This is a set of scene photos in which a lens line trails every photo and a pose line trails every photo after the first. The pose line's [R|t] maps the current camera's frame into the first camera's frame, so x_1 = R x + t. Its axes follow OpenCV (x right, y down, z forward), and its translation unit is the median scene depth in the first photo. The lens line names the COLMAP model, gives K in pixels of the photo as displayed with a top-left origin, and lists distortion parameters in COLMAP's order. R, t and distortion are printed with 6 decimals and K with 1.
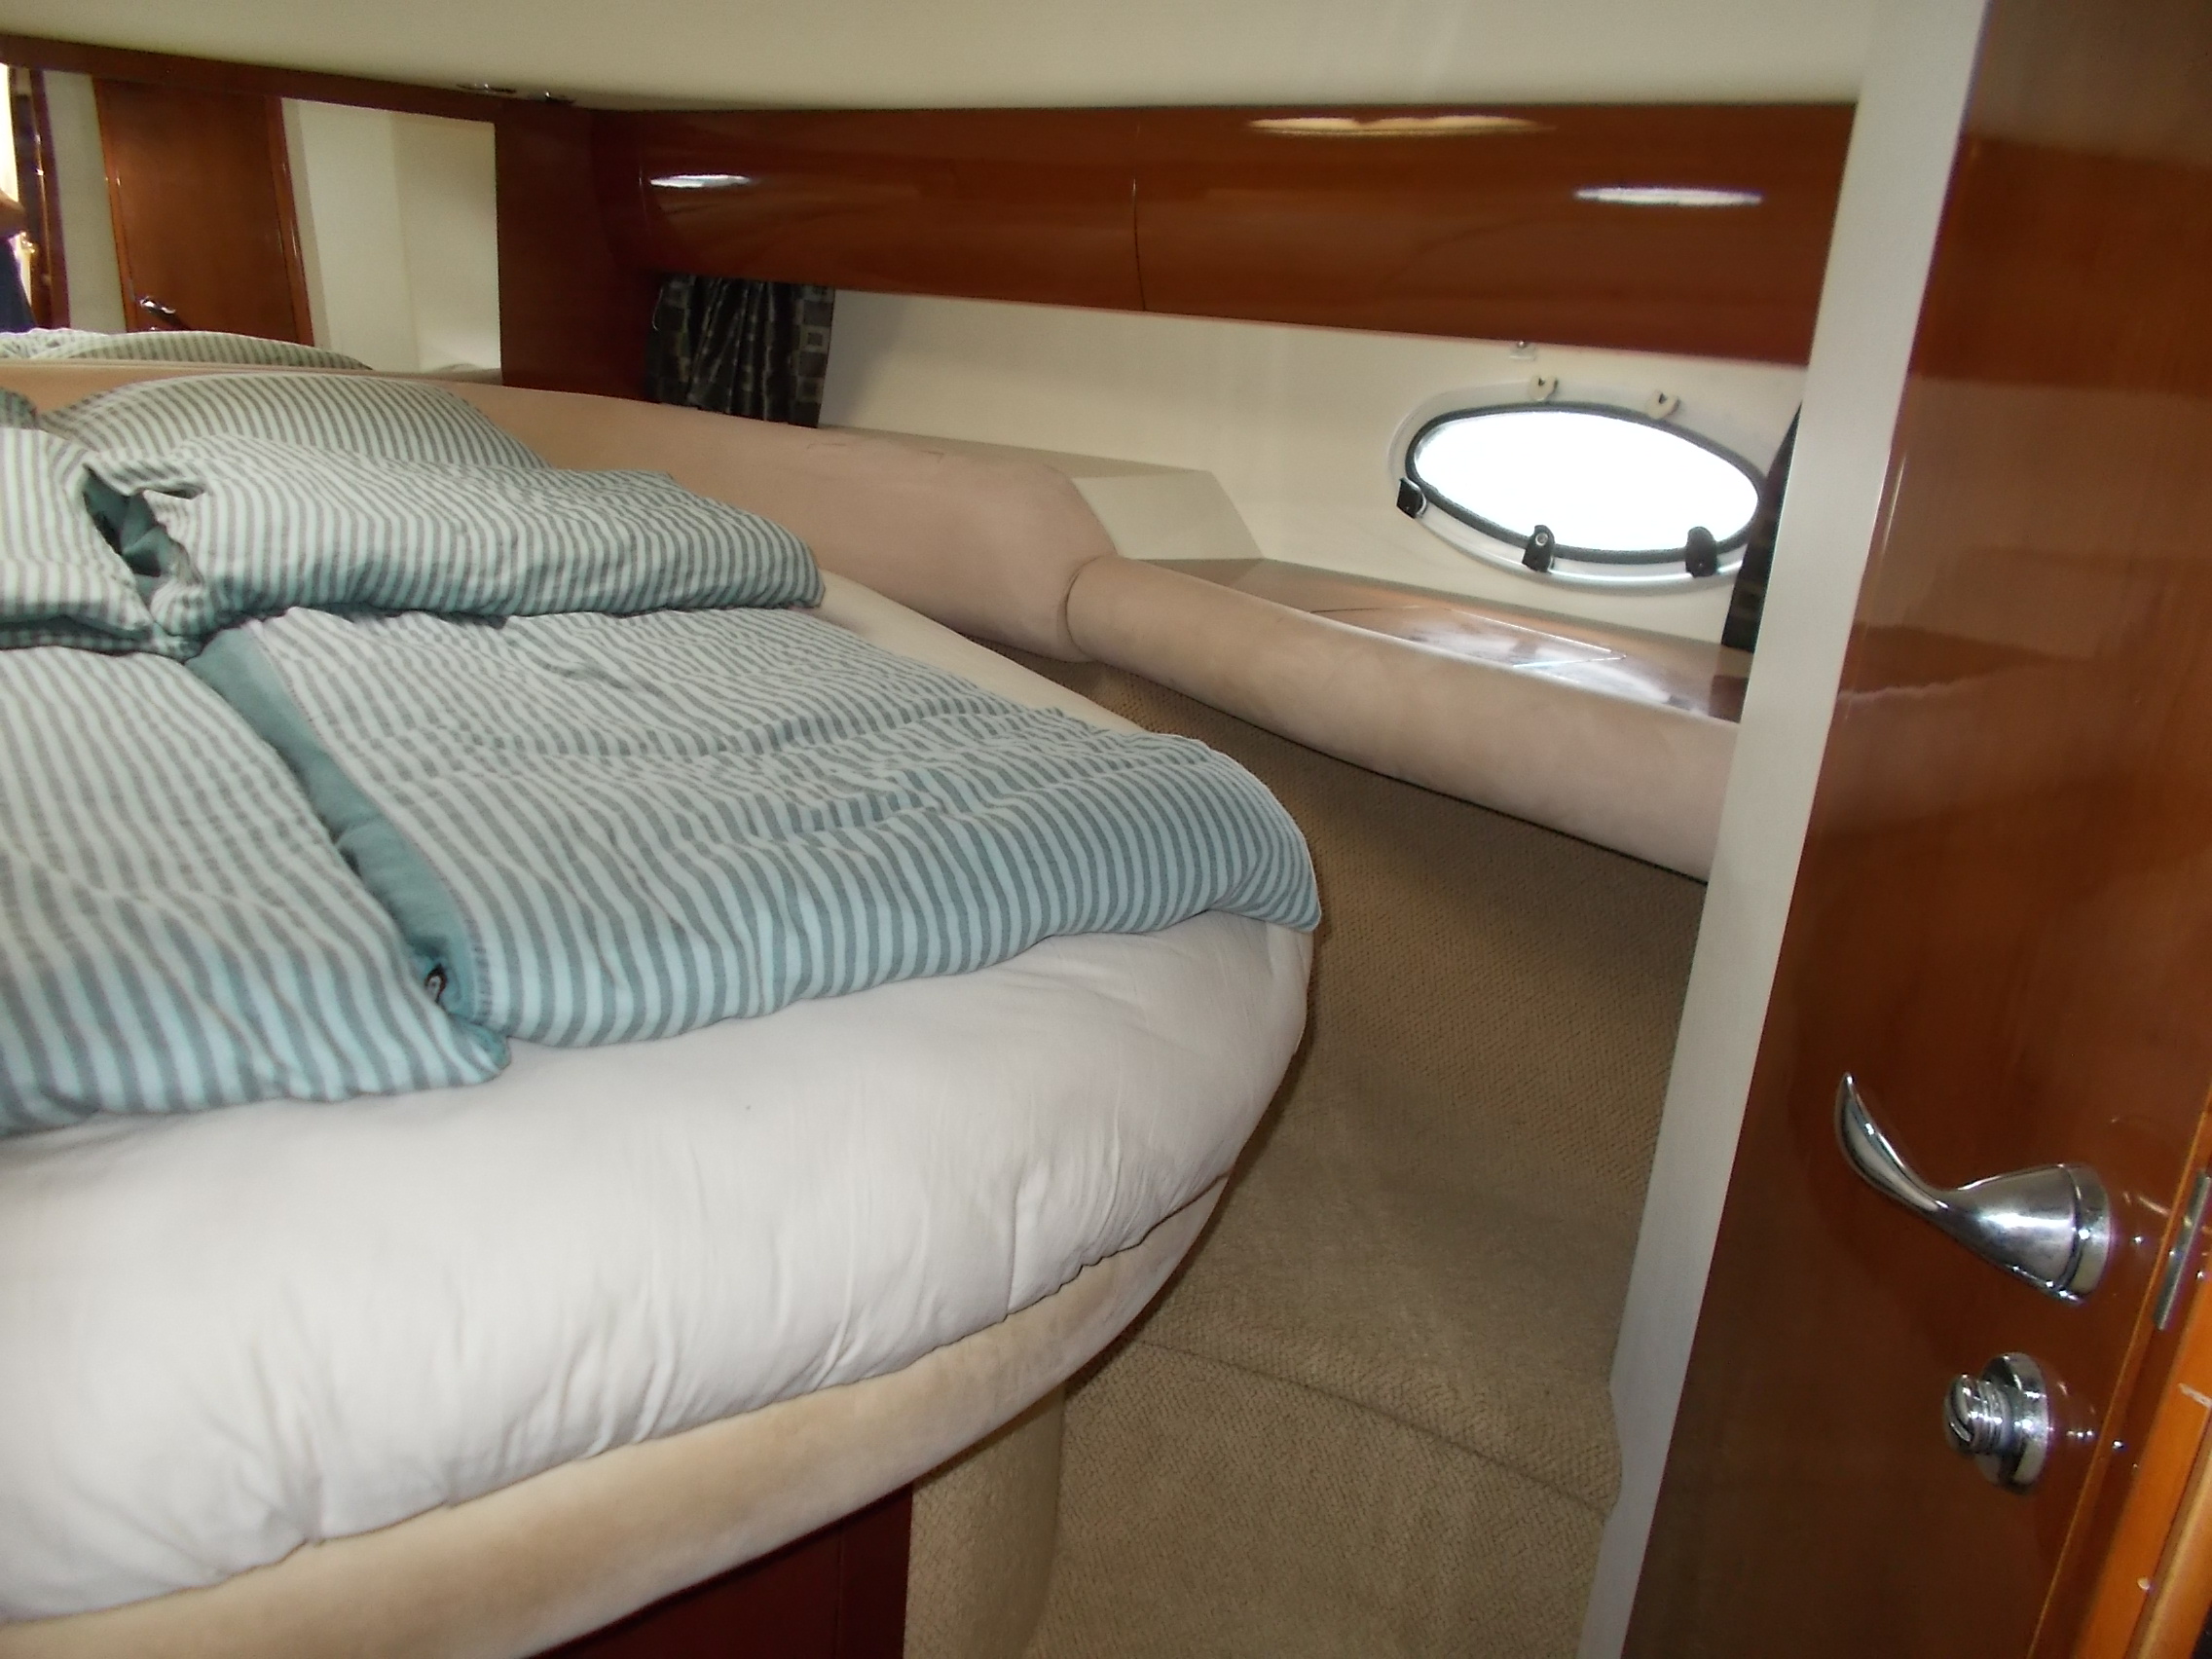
lens RADIAL K [[1690.0, 0, 1100.0], [0, 1690.0, 840.7], [0, 0, 1]] dist [-0.002810, 0.003003]
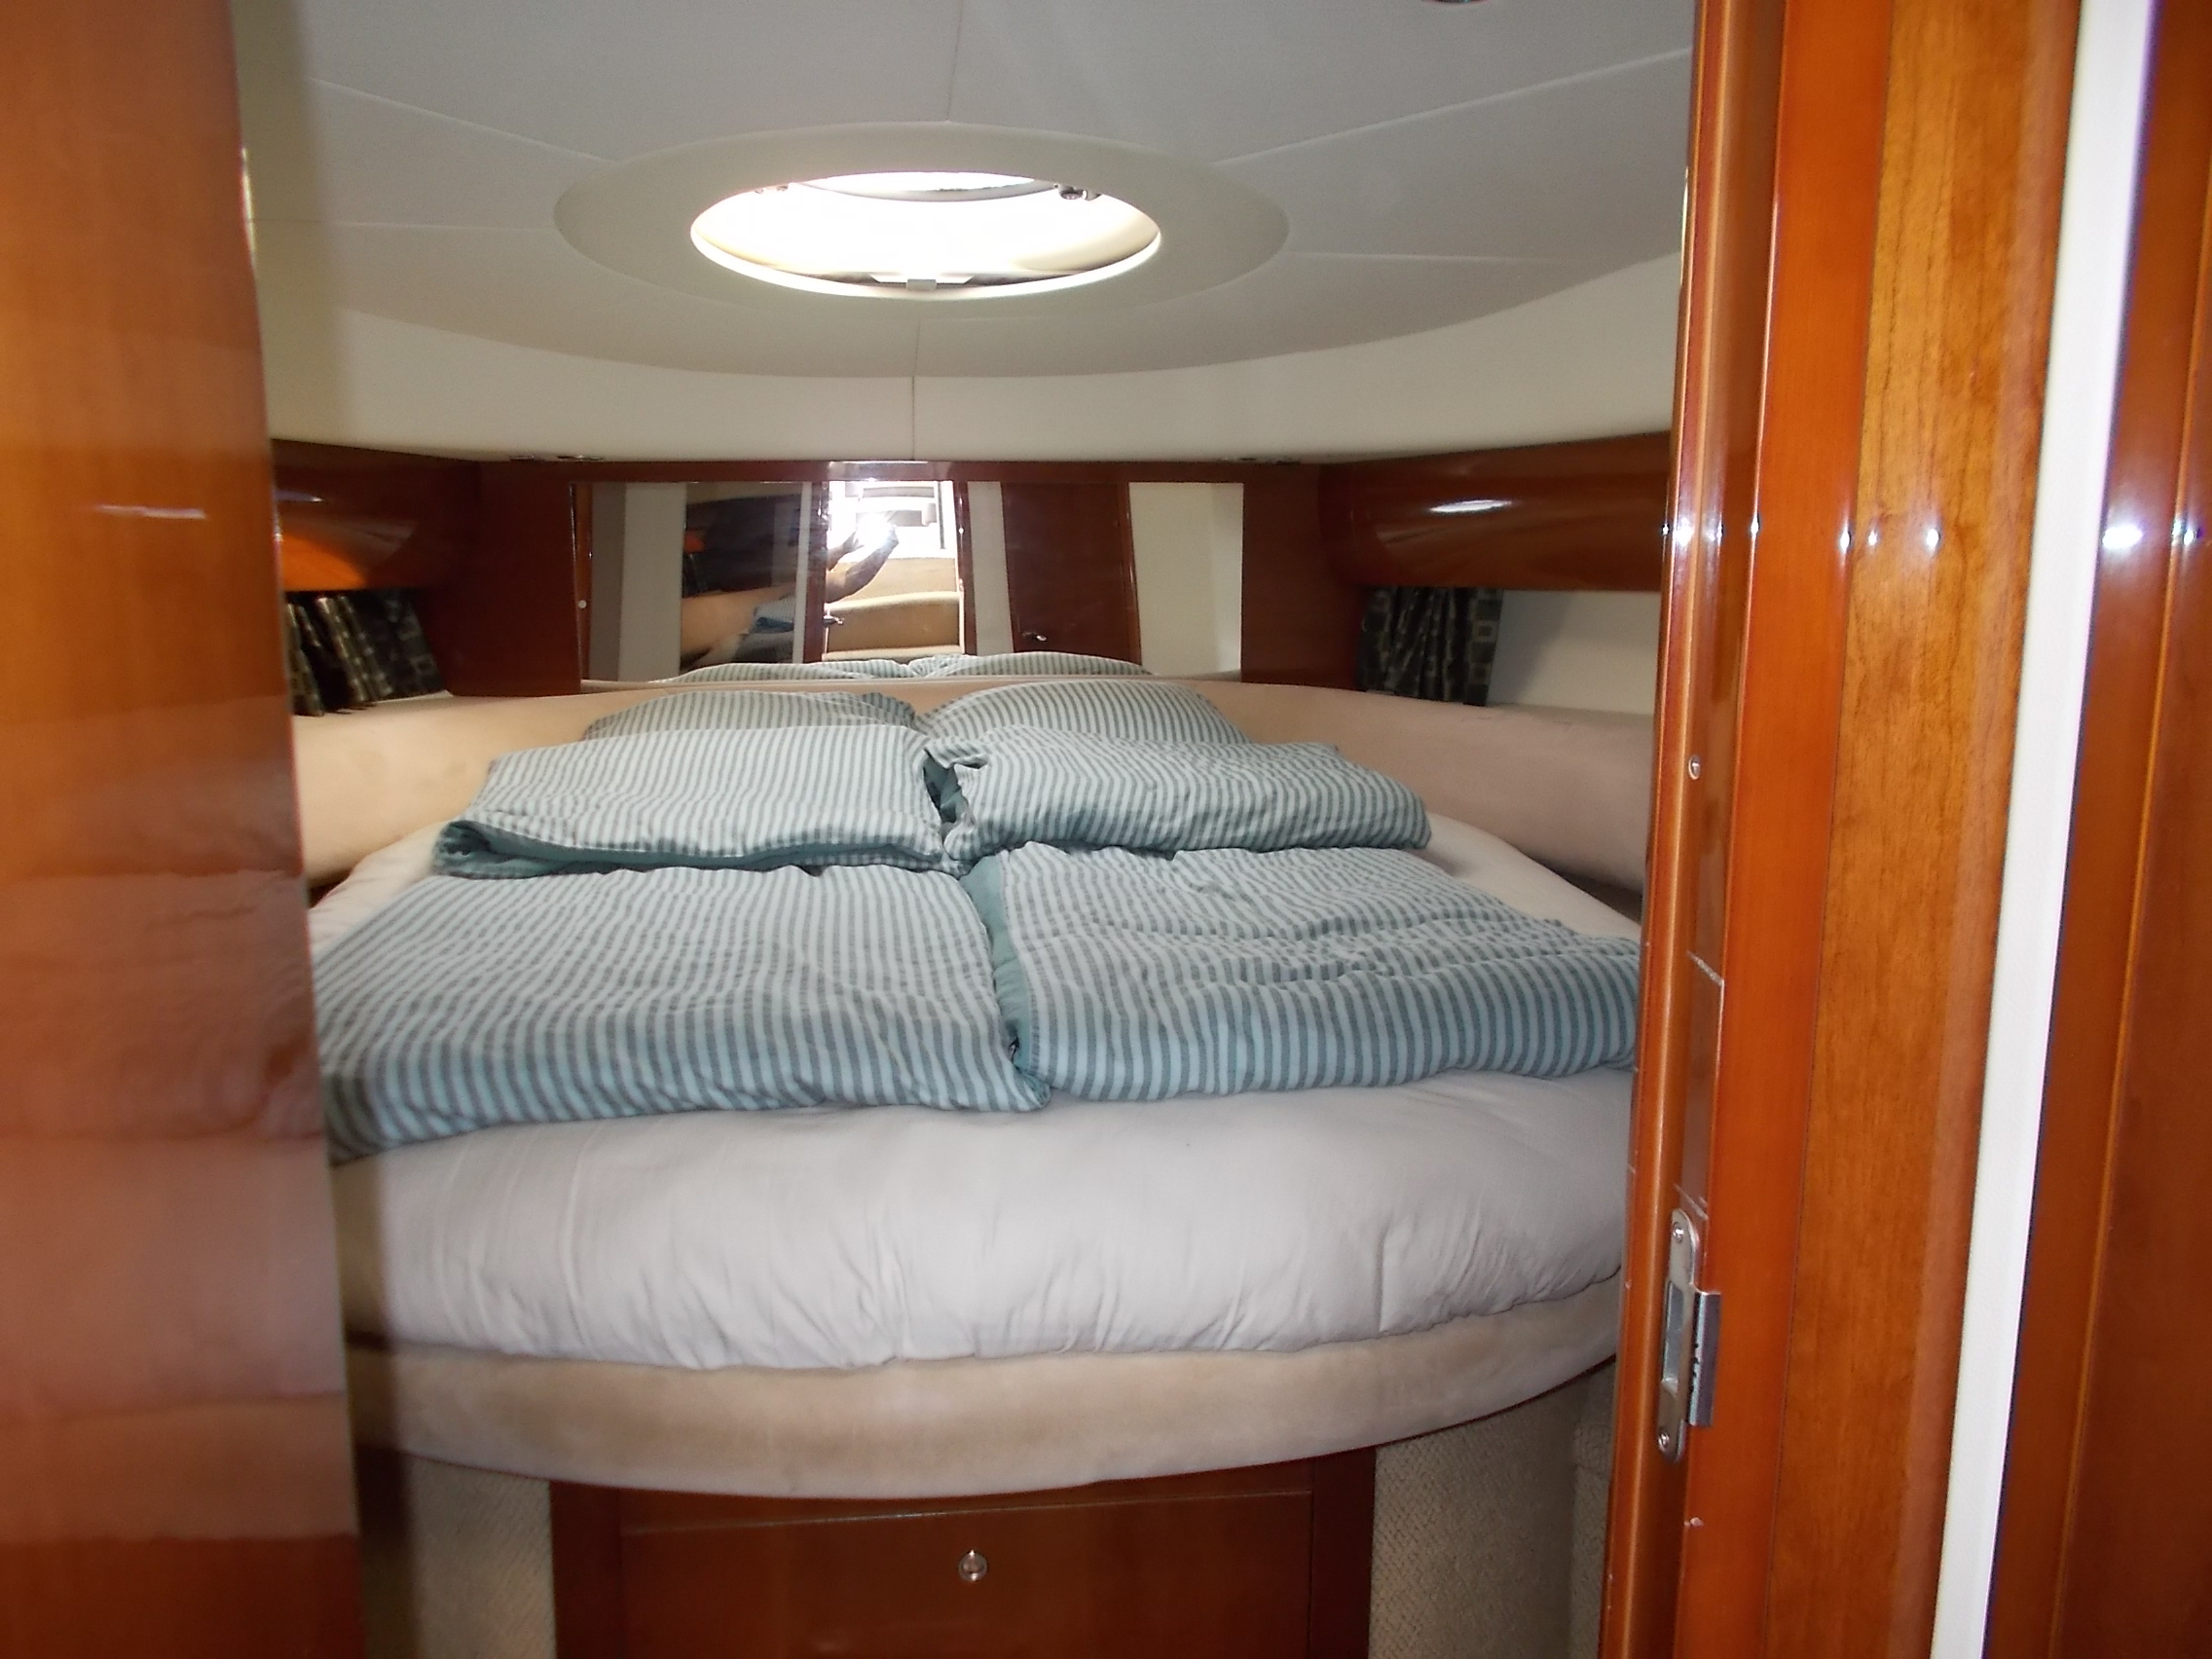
lens RADIAL K [[1725.5, 0, 1111.0], [0, 1725.5, 830.7], [0, 0, 1]] dist [-0.061173, 0.170258]
pose [[0.889210, -0.004729, -0.457475, 0.243571], [-0.073179, 0.985602, -0.152428, 0.067999], [0.451609, 0.169018, 0.876061, -0.236882]]
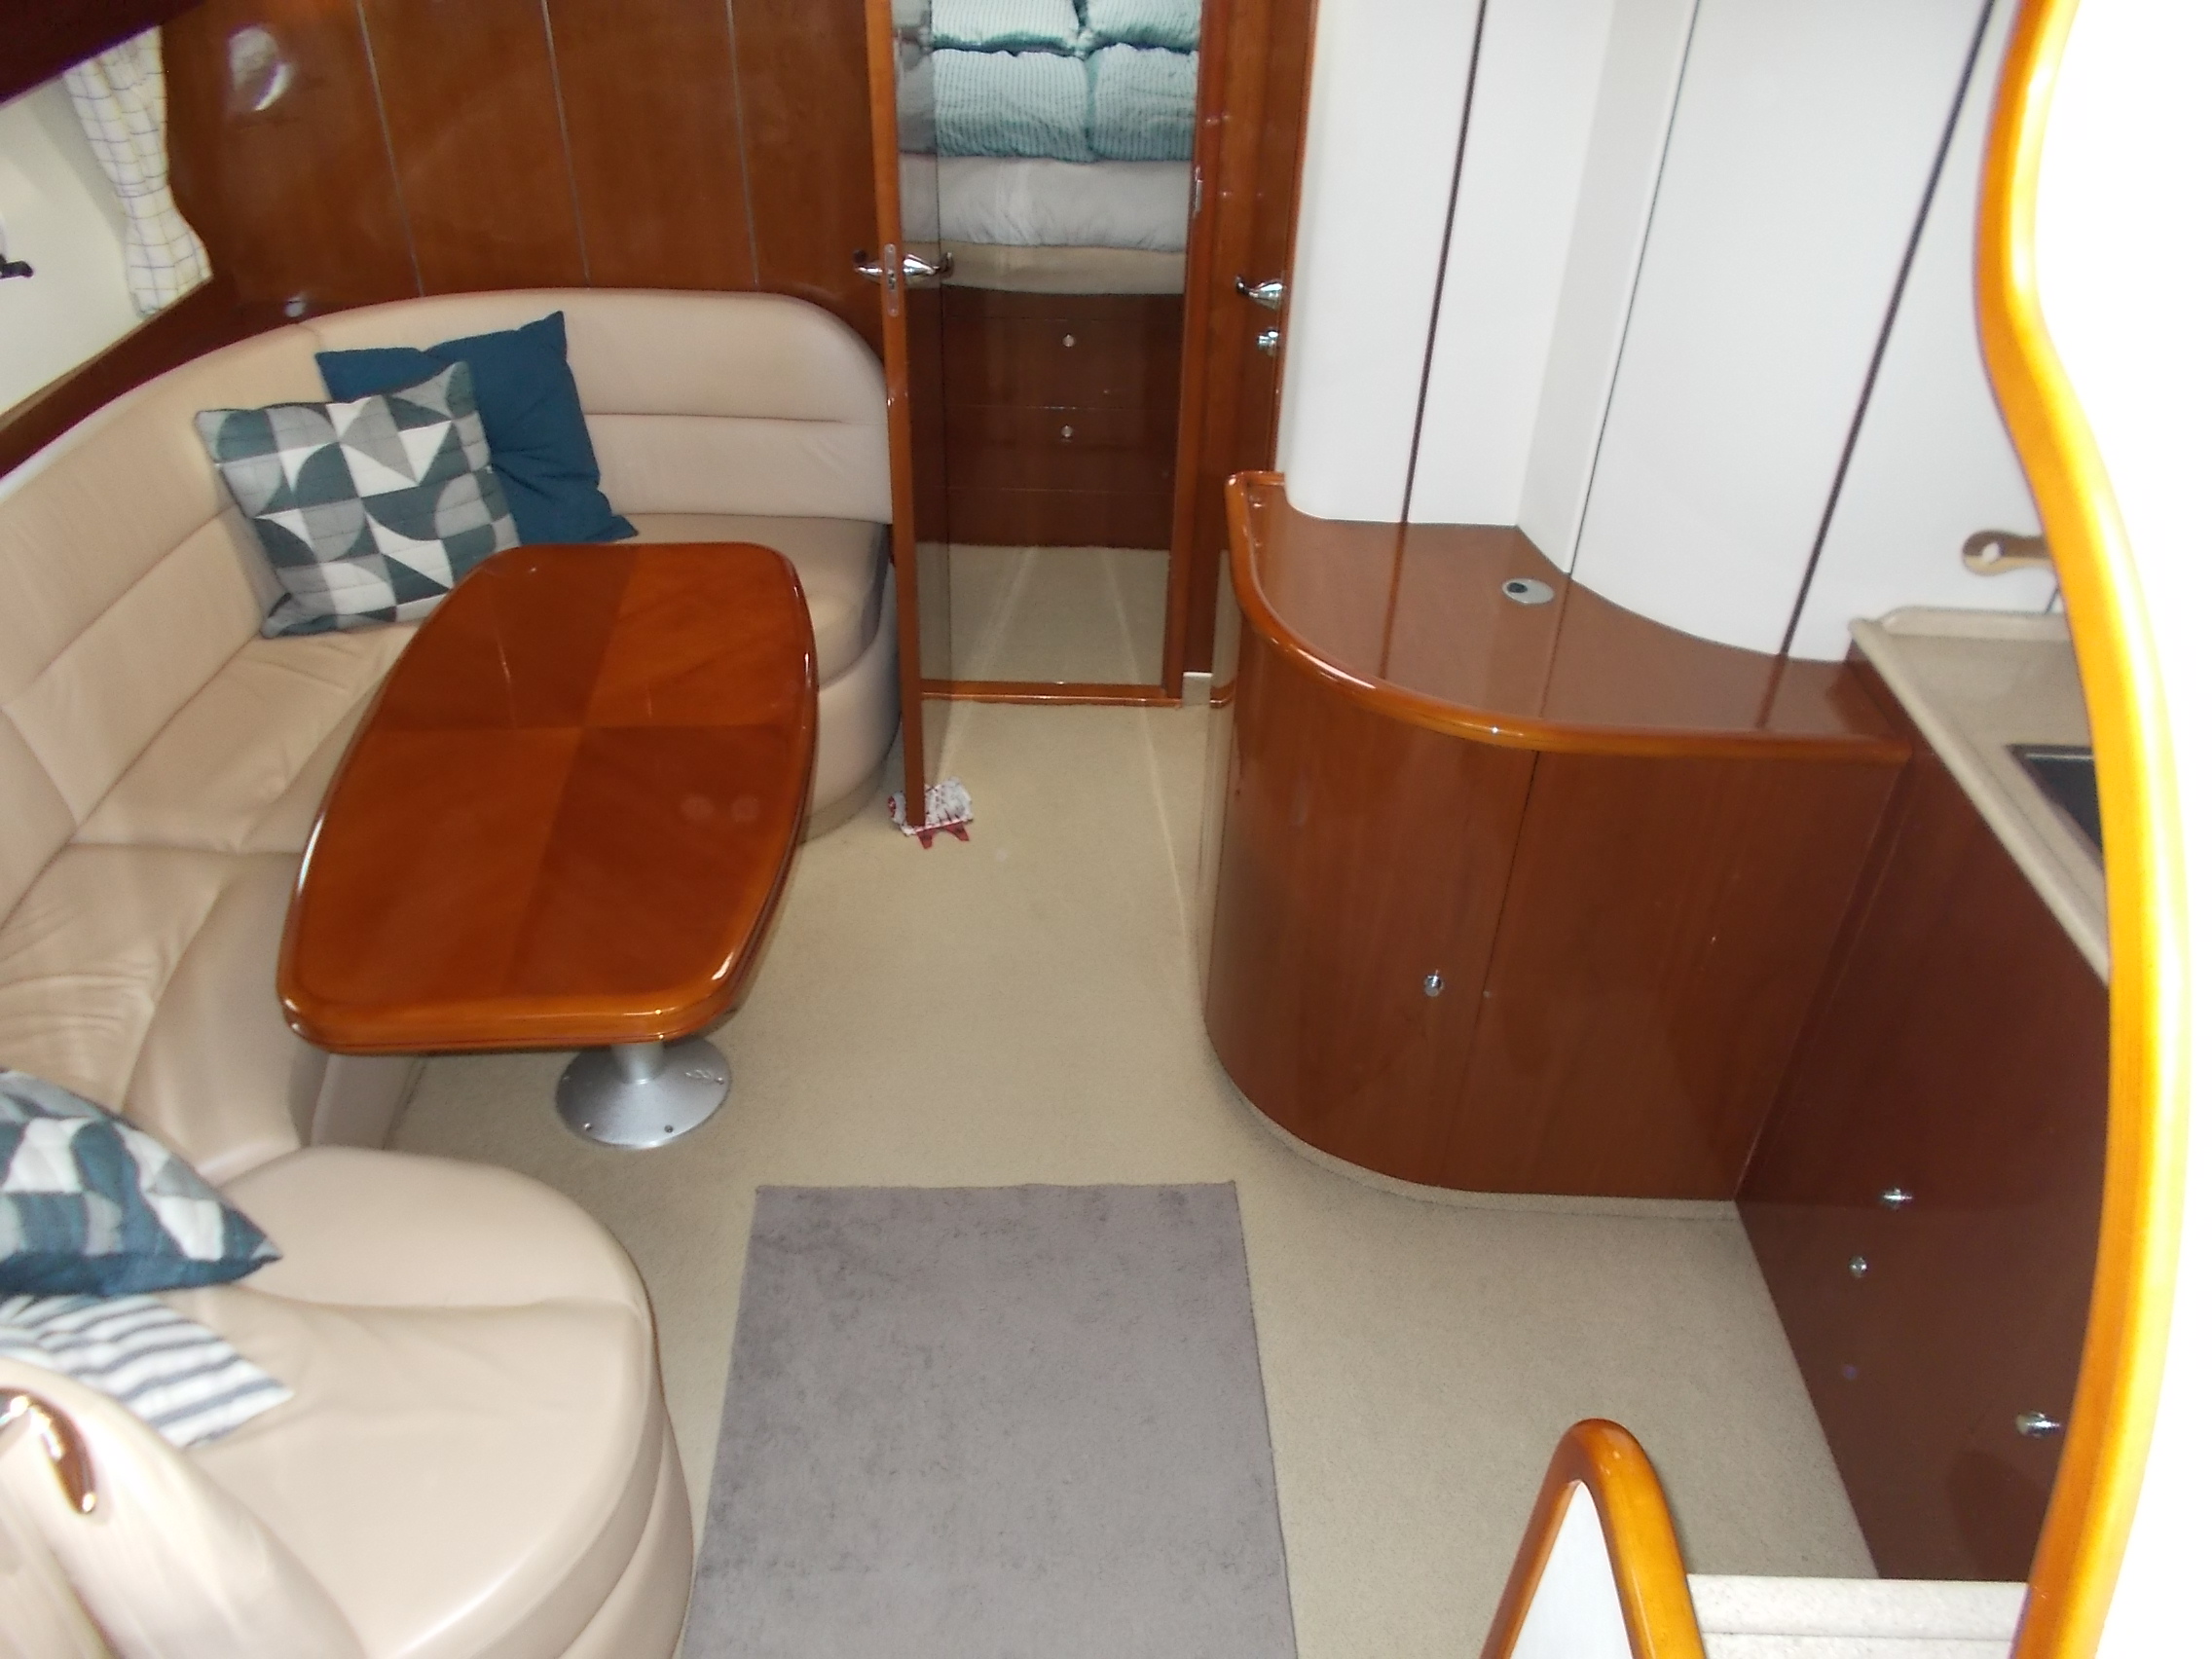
lens RADIAL K [[1689.1, 0, 1104.9], [0, 1689.1, 843.2], [0, 0, 1]] dist [0.012789, -0.023816]
pose [[0.830310, 0.286181, -0.478211, 1.280047], [-0.131540, 0.934475, 0.330837, 0.186884], [0.541556, -0.211793, 0.813548, -1.660497]]
